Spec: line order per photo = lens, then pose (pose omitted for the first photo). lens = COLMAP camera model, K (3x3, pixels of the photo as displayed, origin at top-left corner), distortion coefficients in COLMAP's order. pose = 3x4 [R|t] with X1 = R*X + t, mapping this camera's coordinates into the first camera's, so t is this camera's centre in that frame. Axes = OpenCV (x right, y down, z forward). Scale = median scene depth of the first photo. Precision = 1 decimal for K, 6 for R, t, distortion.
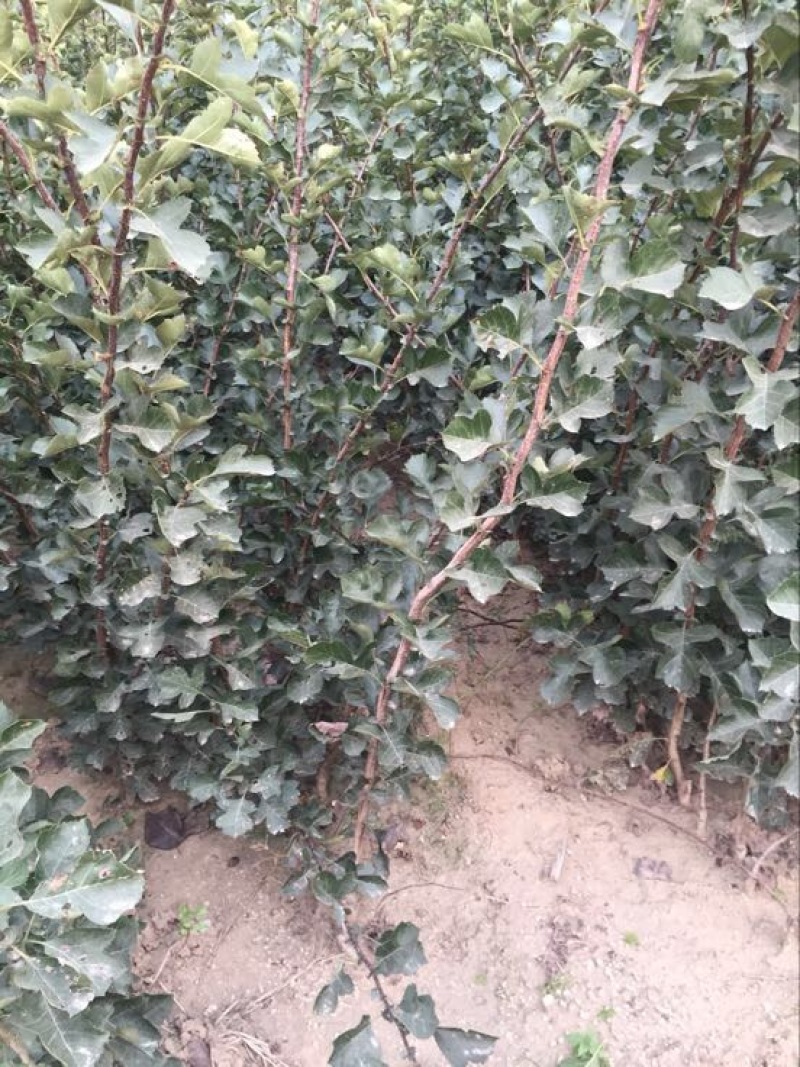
lens RADIAL K [[897.1, 0, 400.0], [0, 897.1, 533.5], [0, 0, 1]] dist [0.083335, -0.138494]
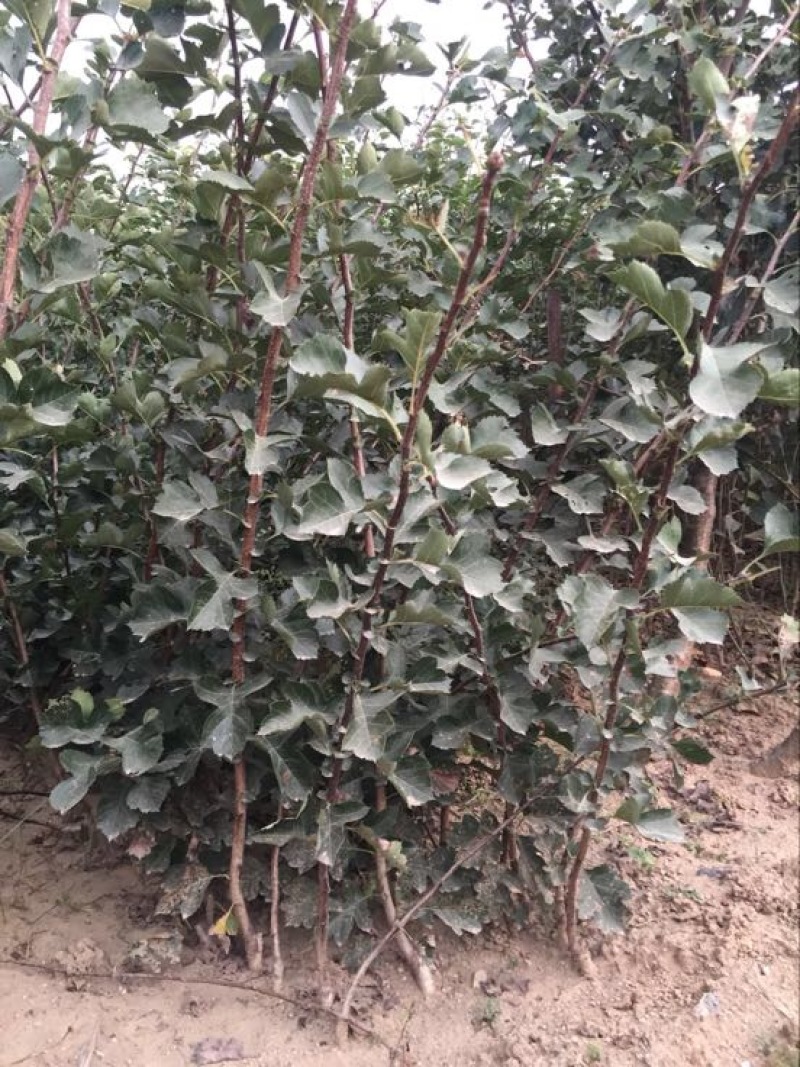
lens RADIAL K [[897.1, 0, 400.0], [0, 897.1, 533.5], [0, 0, 1]] dist [0.083335, -0.138494]
pose [[0.894157, 0.029918, 0.446753, 0.068493], [0.139313, 0.929652, -0.341086, 0.242306], [-0.425530, 0.367223, 0.827086, 0.175725]]
